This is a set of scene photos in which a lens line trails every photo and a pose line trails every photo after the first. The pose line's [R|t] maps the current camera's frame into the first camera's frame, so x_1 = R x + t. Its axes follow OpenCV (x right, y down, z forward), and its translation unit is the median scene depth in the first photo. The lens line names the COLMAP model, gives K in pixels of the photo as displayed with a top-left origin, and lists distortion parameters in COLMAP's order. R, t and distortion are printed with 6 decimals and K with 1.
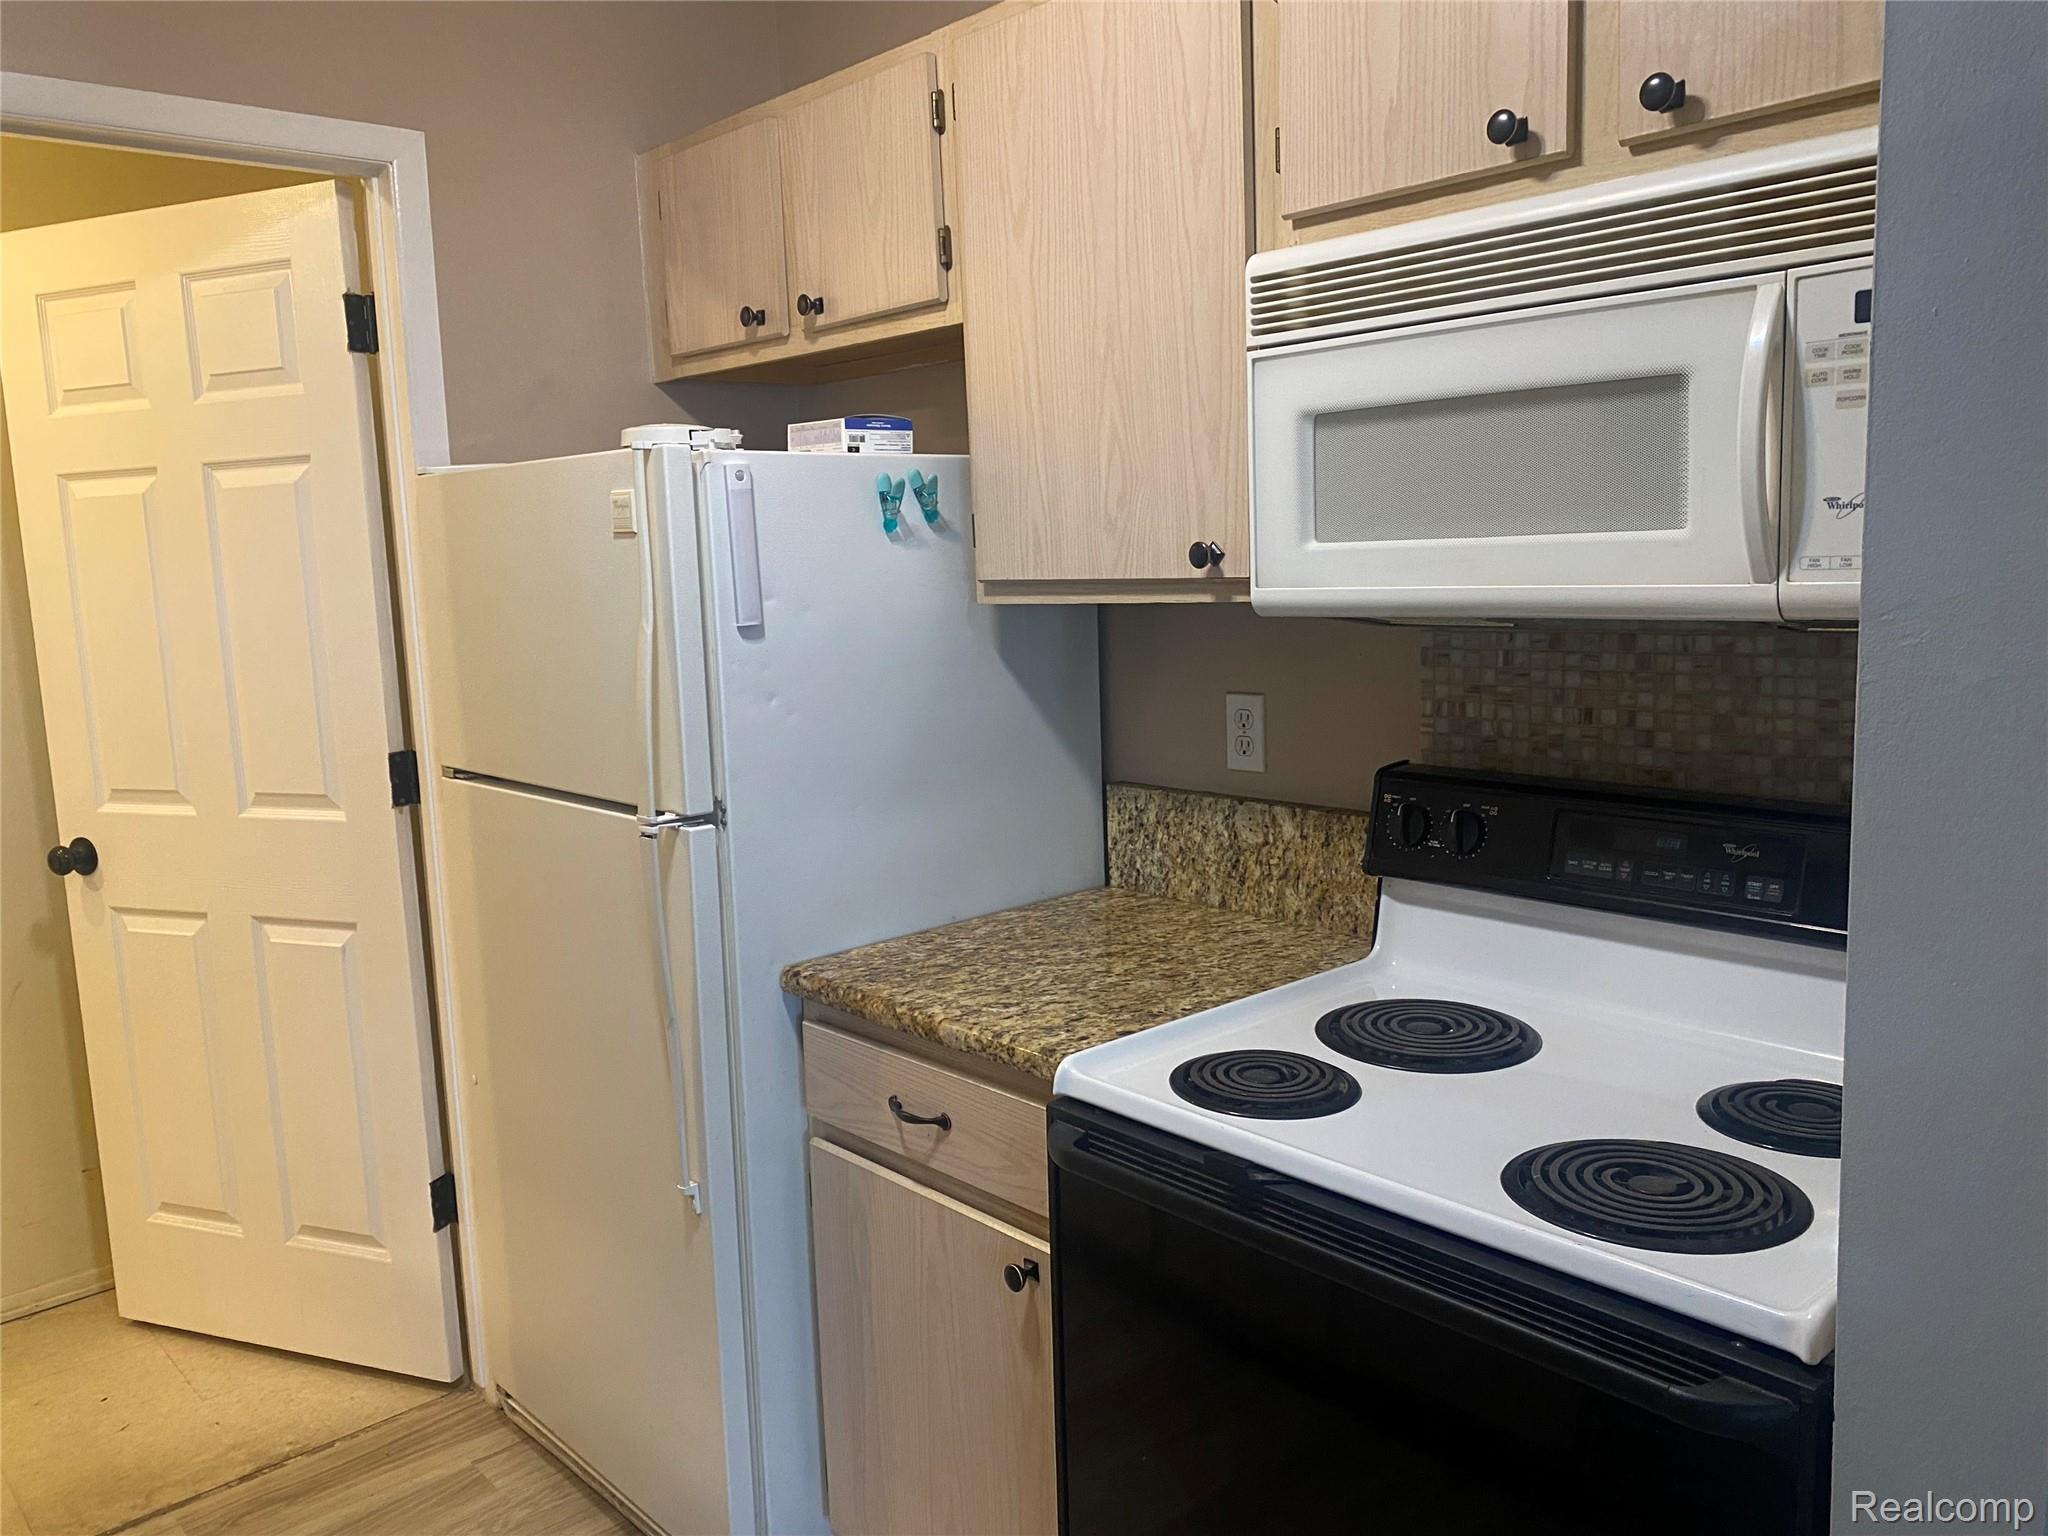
lens RADIAL K [[1569.1, 0, 1005.0], [0, 1569.1, 754.7], [0, 0, 1]] dist [0.045568, -0.055689]
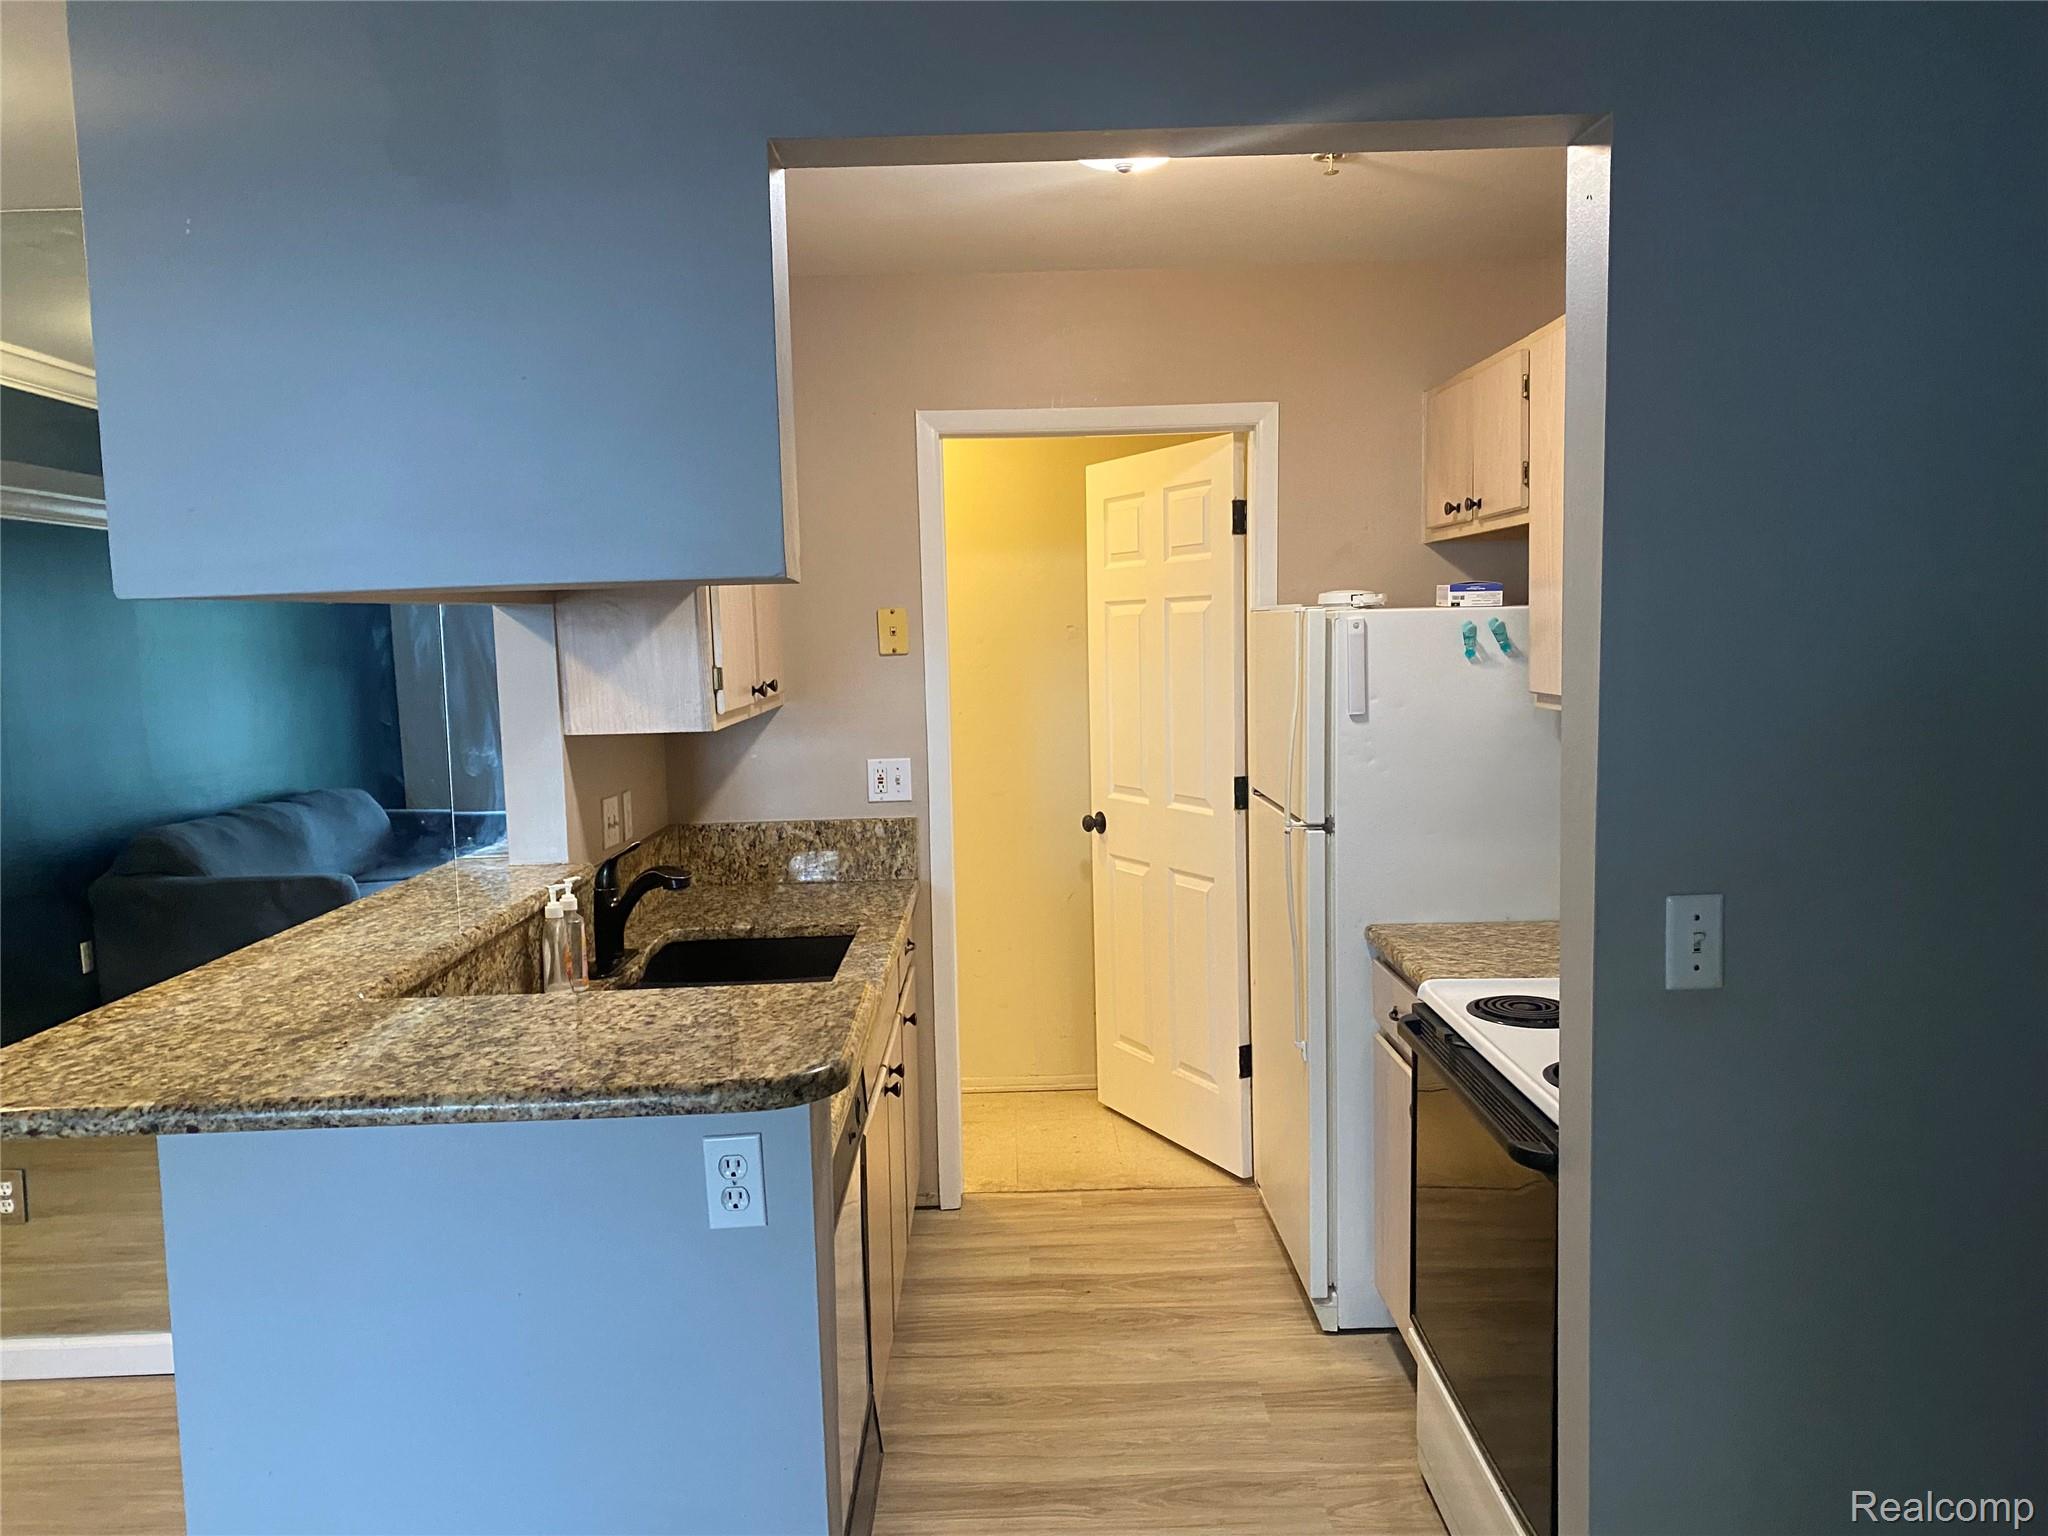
lens RADIAL K [[1569.1, 0, 1020.8], [0, 1569.1, 751.6], [0, 0, 1]] dist [0.045568, -0.055689]
pose [[0.746744, 0.073737, -0.661012, 0.611969], [-0.093724, 0.995585, 0.005180, -0.016748], [0.658475, 0.058085, 0.750358, -0.434799]]
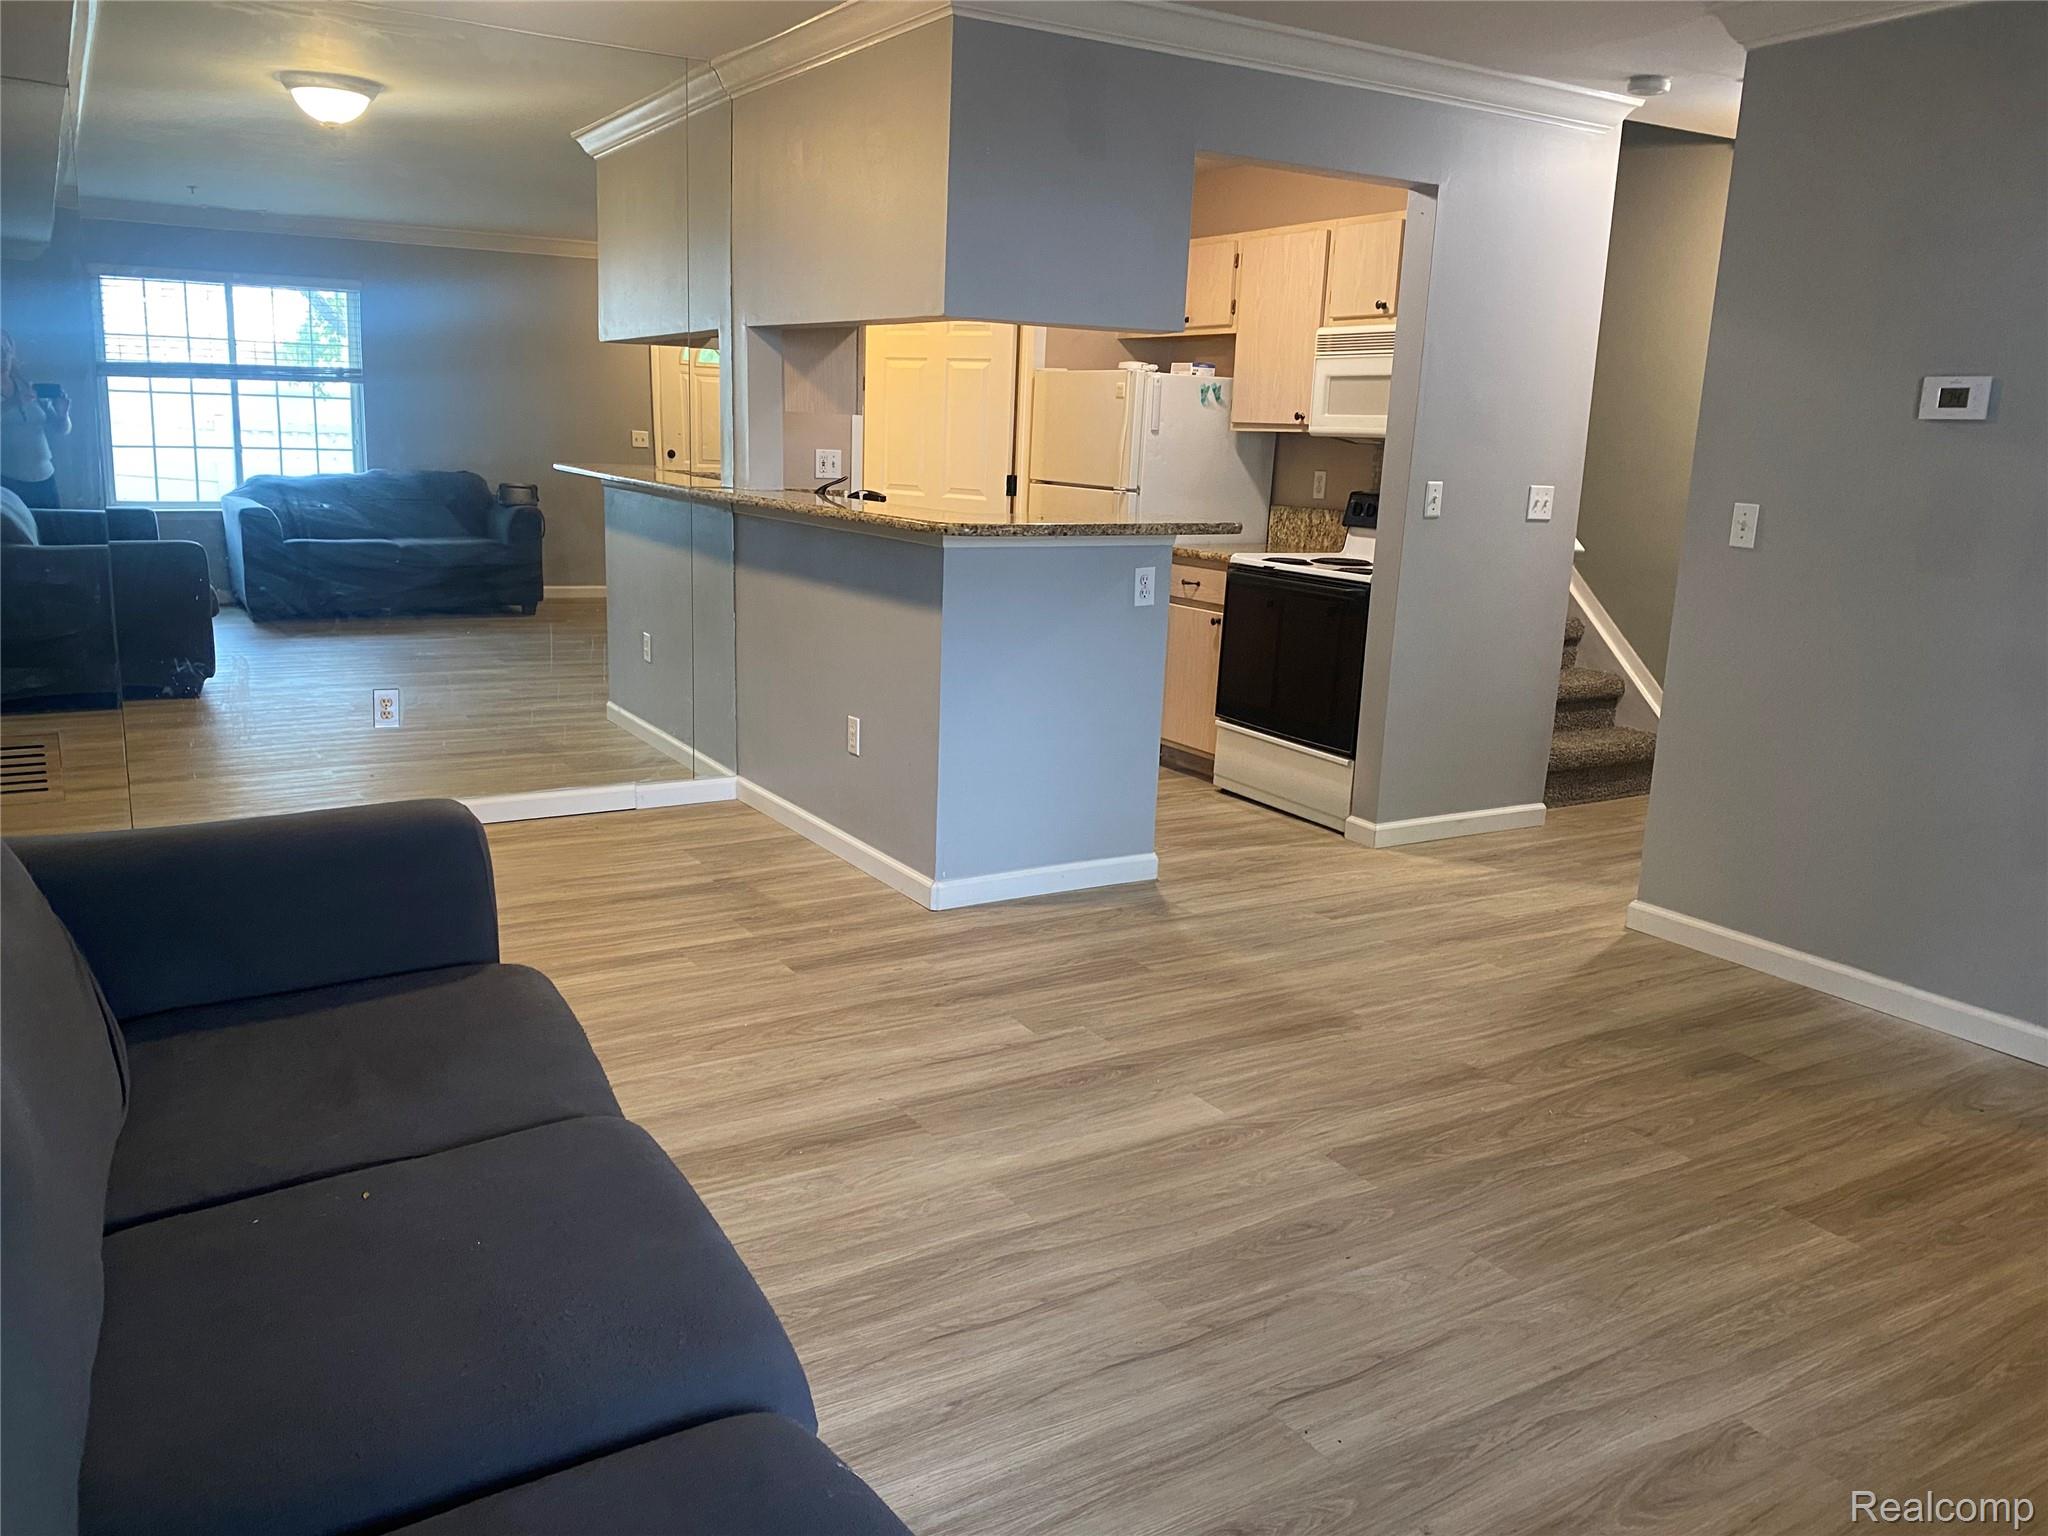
lens RADIAL K [[1569.1, 0, 988.7], [0, 1569.1, 790.7], [0, 0, 1]] dist [0.045568, -0.055689]
pose [[0.977159, 0.121623, -0.174264, 0.135785], [-0.105073, 0.989295, 0.101271, 0.316751], [0.184715, -0.080648, 0.979478, -2.002131]]
